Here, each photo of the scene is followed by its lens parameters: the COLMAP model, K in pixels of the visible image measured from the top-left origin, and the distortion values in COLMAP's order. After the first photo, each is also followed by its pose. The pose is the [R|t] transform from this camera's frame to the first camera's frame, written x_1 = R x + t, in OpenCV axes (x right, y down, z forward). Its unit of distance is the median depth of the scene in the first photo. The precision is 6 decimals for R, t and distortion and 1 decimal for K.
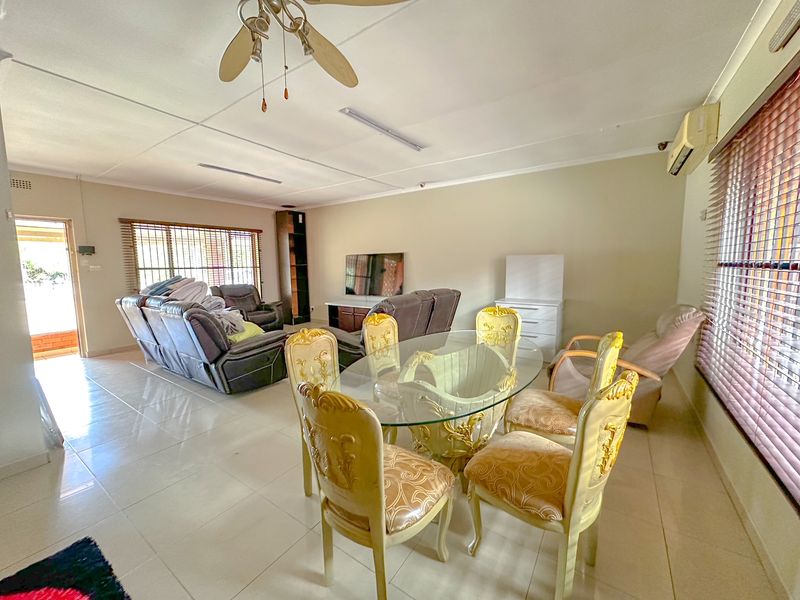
lens RADIAL K [[318.6, 0, 398.9], [0, 318.6, 297.0], [0, 0, 1]] dist [0.000415, 0.000160]
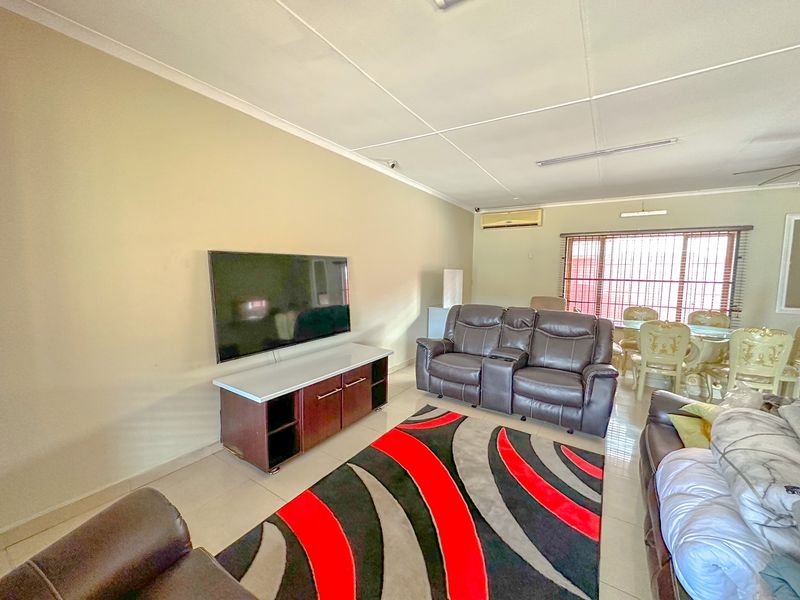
lens RADIAL K [[318.6, 0, 398.9], [0, 318.6, 297.0], [0, 0, 1]] dist [0.000415, 0.000160]
pose [[-0.013308, -0.071325, 0.997364, -0.488789], [0.088444, 0.993459, 0.072225, -0.082444], [-0.995992, 0.089172, -0.006912, 0.758863]]
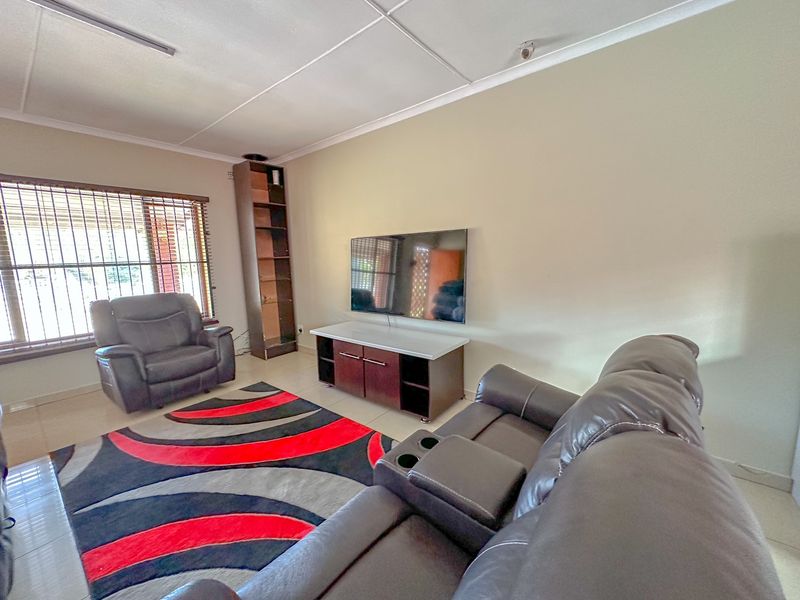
lens RADIAL K [[318.6, 0, 398.9], [0, 318.6, 297.0], [0, 0, 1]] dist [0.000415, 0.000160]
pose [[0.997230, -0.003490, -0.074297, -0.042927], [0.005814, 0.999500, 0.031091, -0.045394], [0.074151, -0.031437, 0.996751, 0.435464]]
